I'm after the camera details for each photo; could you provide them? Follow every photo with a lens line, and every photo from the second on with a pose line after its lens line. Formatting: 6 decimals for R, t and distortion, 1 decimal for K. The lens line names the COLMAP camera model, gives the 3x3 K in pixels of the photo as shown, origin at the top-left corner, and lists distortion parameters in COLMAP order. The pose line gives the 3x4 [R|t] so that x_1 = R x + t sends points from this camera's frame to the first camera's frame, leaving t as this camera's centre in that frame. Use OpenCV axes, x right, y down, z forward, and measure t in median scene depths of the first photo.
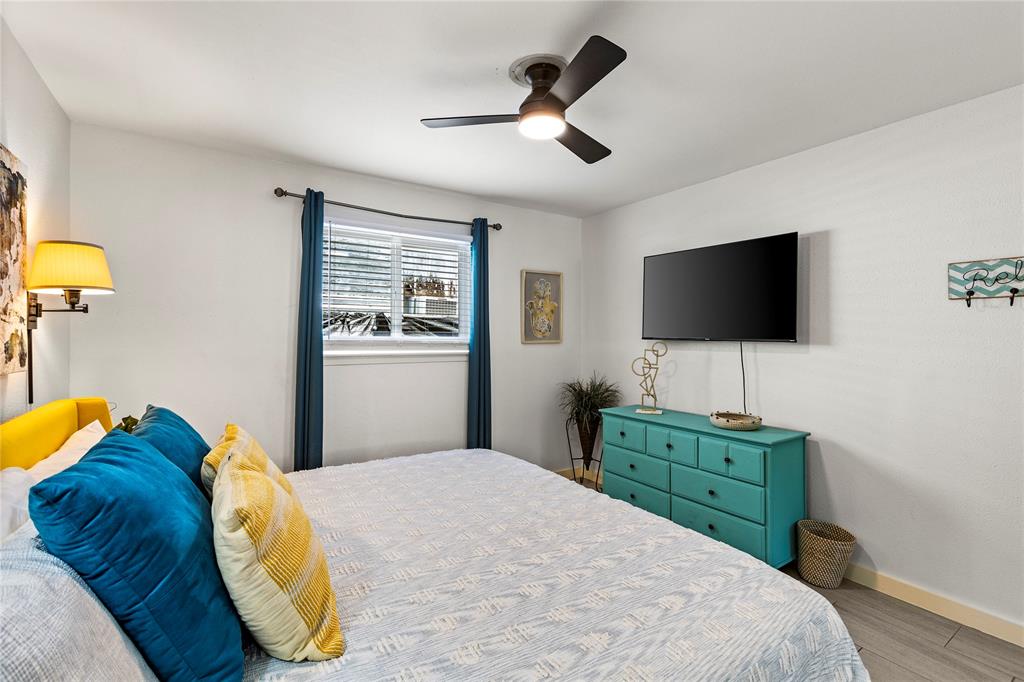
lens RADIAL K [[453.0, 0, 509.3], [0, 453.0, 332.7], [0, 0, 1]] dist [-0.012461, 0.001445]
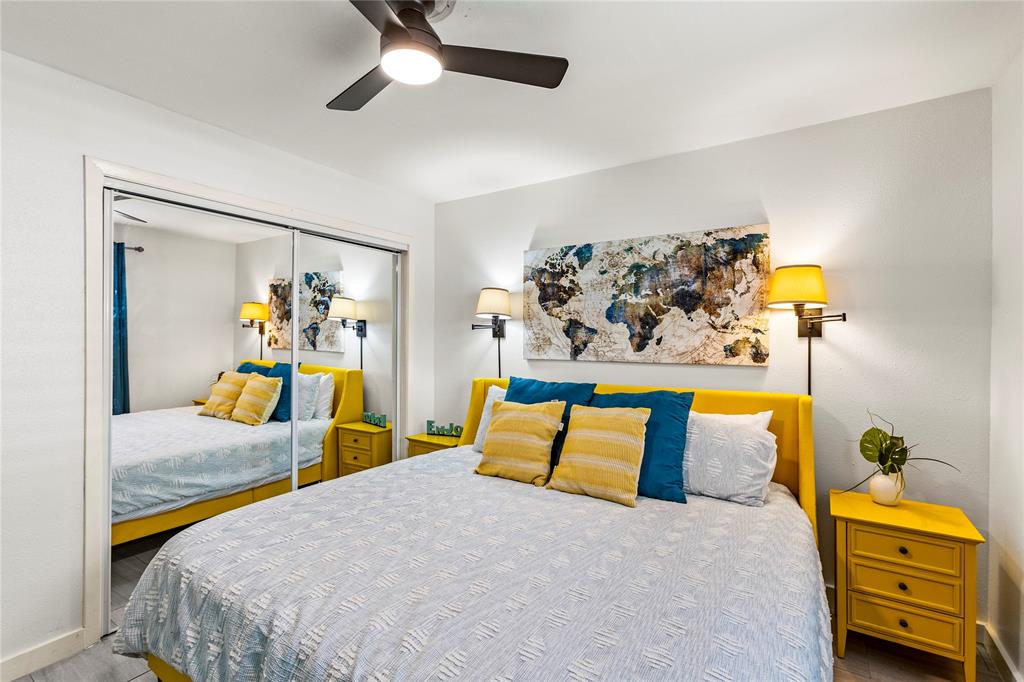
lens RADIAL K [[463.3, 0, 515.1], [0, 463.3, 340.3], [0, 0, 1]] dist [-0.015130, 0.002131]
pose [[-0.914686, -0.004464, -0.404140, 0.229823], [-0.006300, 0.999975, 0.003212, 0.001782], [0.404115, 0.005484, -0.914692, 1.827135]]
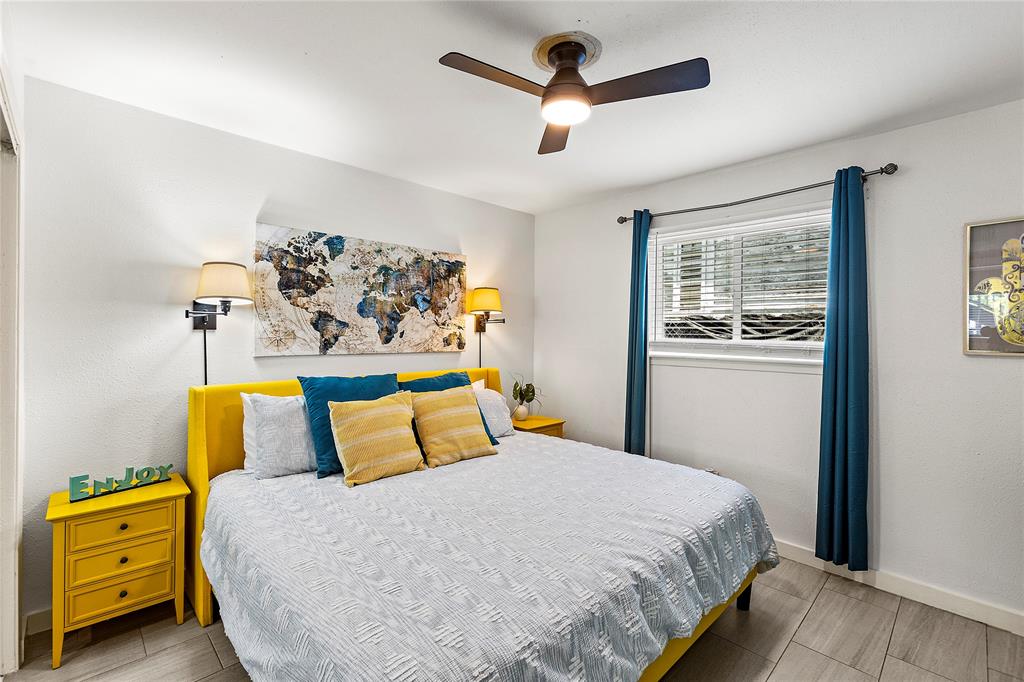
lens RADIAL K [[453.0, 0, 513.1], [0, 453.0, 337.1], [0, 0, 1]] dist [-0.012461, 0.001445]
pose [[0.190664, 0.004630, -0.981644, 0.990987], [-0.007696, 0.999965, 0.003222, 0.007196], [0.981625, 0.006940, 0.190693, 0.733537]]
